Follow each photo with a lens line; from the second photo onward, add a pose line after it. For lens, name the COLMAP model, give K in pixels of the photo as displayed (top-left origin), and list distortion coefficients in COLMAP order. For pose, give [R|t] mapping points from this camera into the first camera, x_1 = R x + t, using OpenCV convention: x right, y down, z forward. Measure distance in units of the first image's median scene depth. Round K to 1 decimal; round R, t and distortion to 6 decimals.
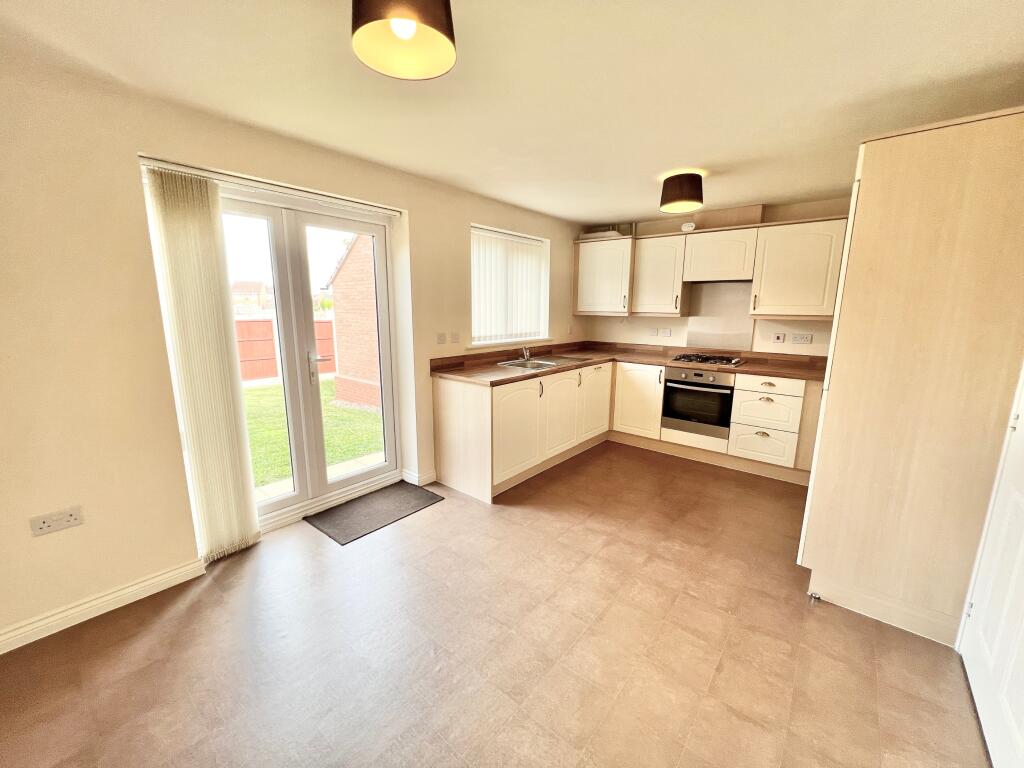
lens RADIAL K [[412.4, 0, 511.4], [0, 412.4, 384.3], [0, 0, 1]] dist [0.003004, 0.000765]
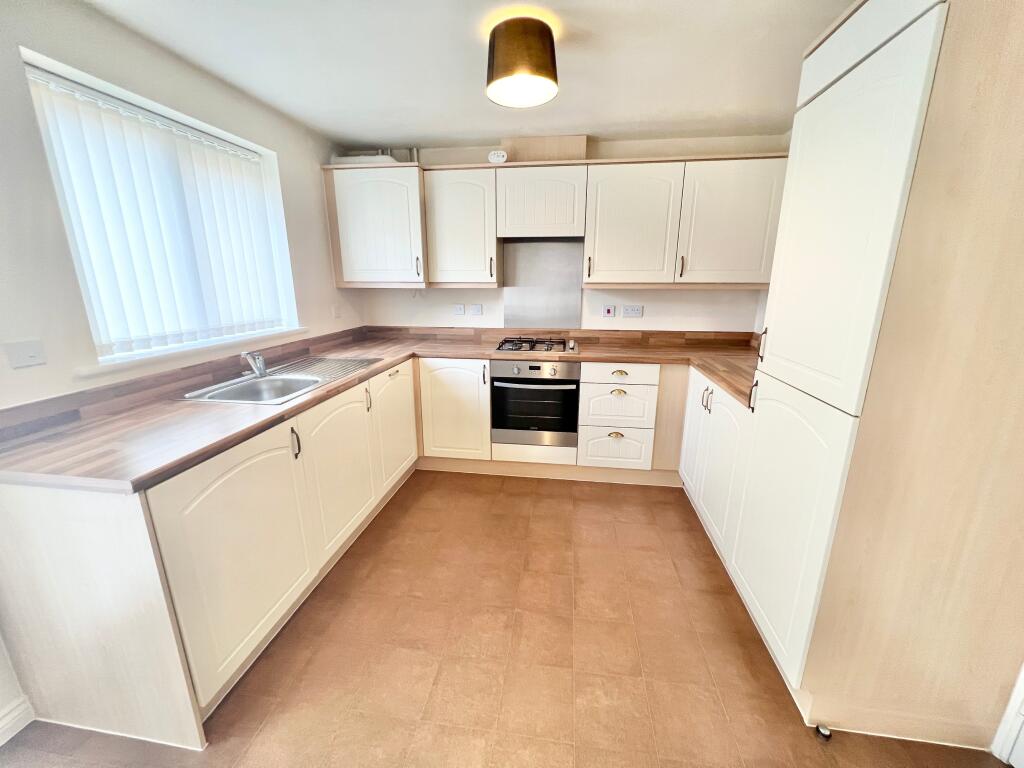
lens RADIAL K [[412.4, 0, 512.1], [0, 412.4, 384.9], [0, 0, 1]] dist [0.003004, 0.000765]
pose [[0.852071, -0.139593, 0.504470, 0.044826], [0.104798, 0.989764, 0.096871, -0.064646], [-0.512828, -0.029674, 0.857978, 0.375446]]
